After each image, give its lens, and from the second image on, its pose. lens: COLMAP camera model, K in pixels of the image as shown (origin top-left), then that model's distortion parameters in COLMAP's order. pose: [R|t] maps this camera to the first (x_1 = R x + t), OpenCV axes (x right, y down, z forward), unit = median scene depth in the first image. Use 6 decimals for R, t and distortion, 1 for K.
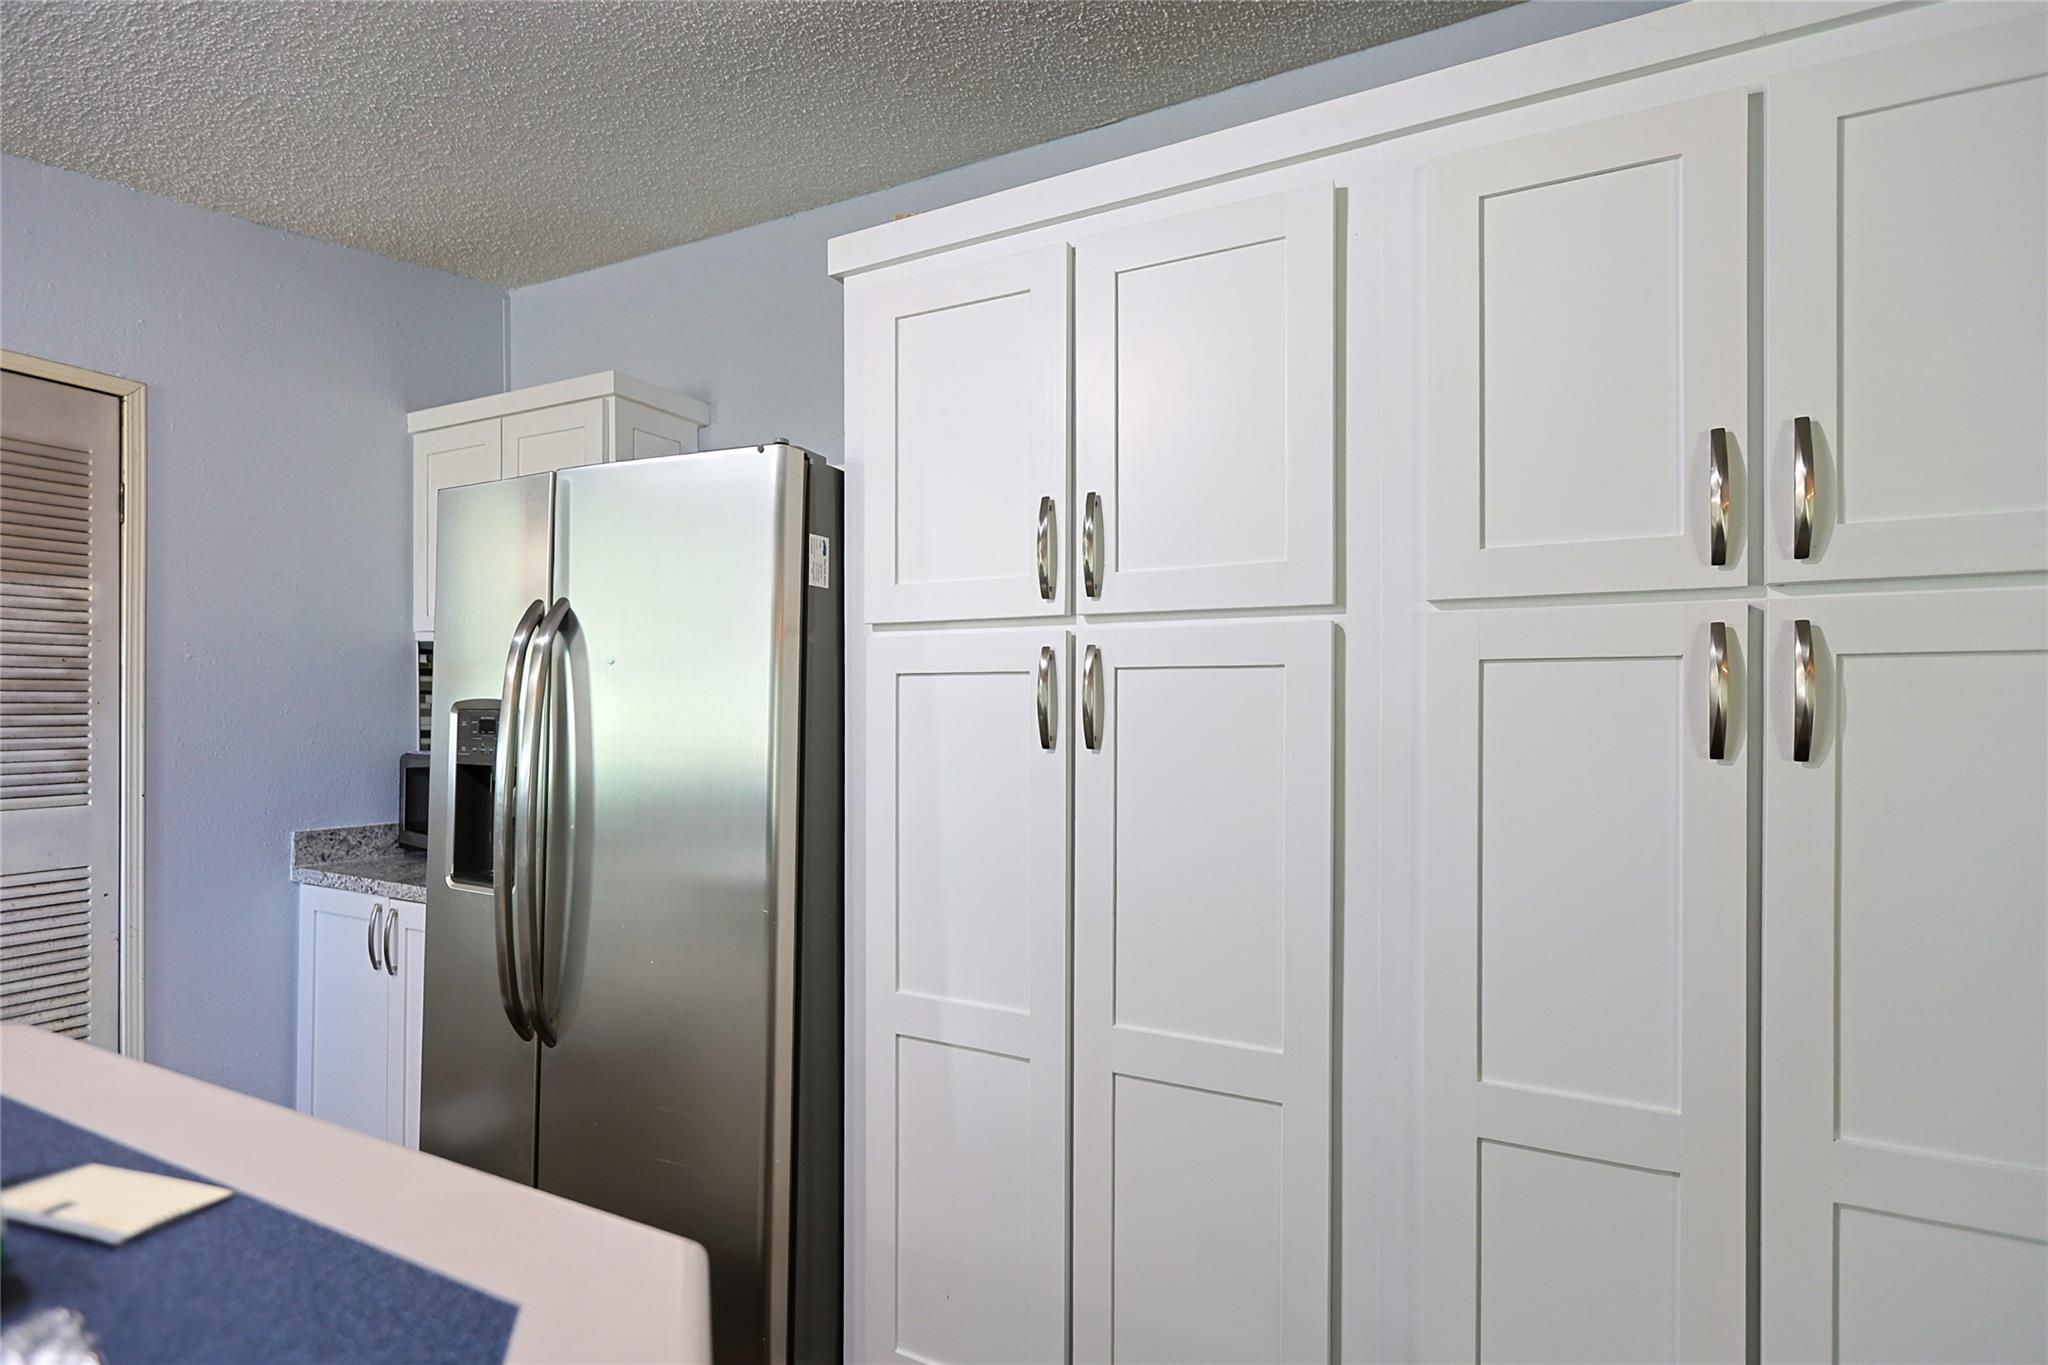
lens RADIAL K [[983.0, 0, 1013.4], [0, 983.0, 699.1], [0, 0, 1]] dist [0.000253, -0.000249]
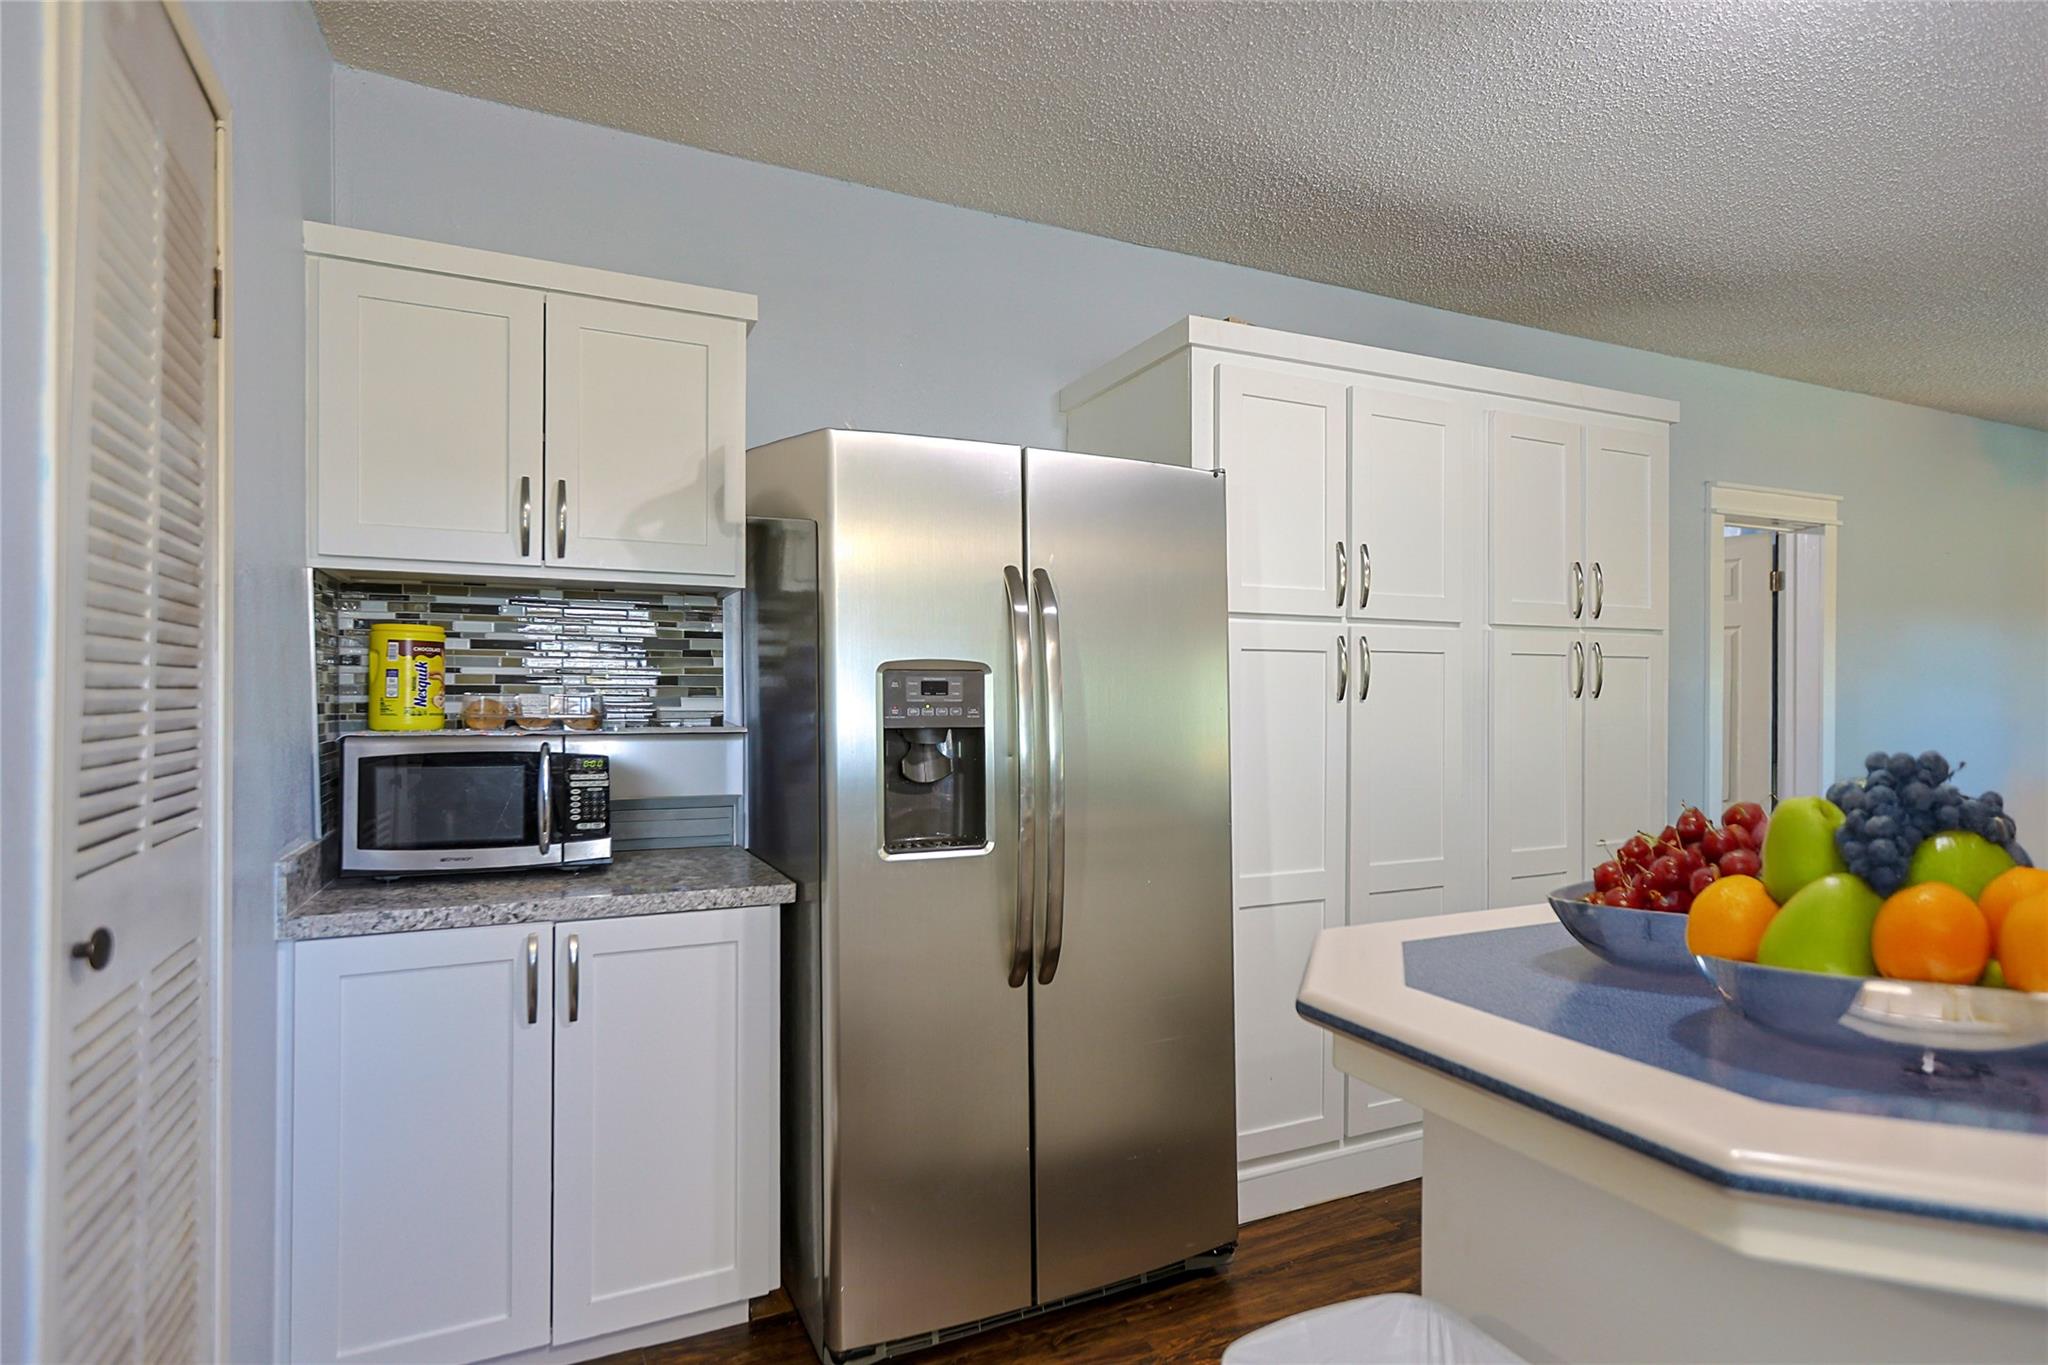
lens RADIAL K [[1020.4, 0, 1009.2], [0, 1020.4, 689.6], [0, 0, 1]] dist [0.004047, 0.000094]
pose [[0.627322, 0.004804, 0.778745, -1.390164], [-0.006125, 0.999980, -0.001235, 0.033410], [-0.778736, -0.003995, 0.627339, 0.333026]]
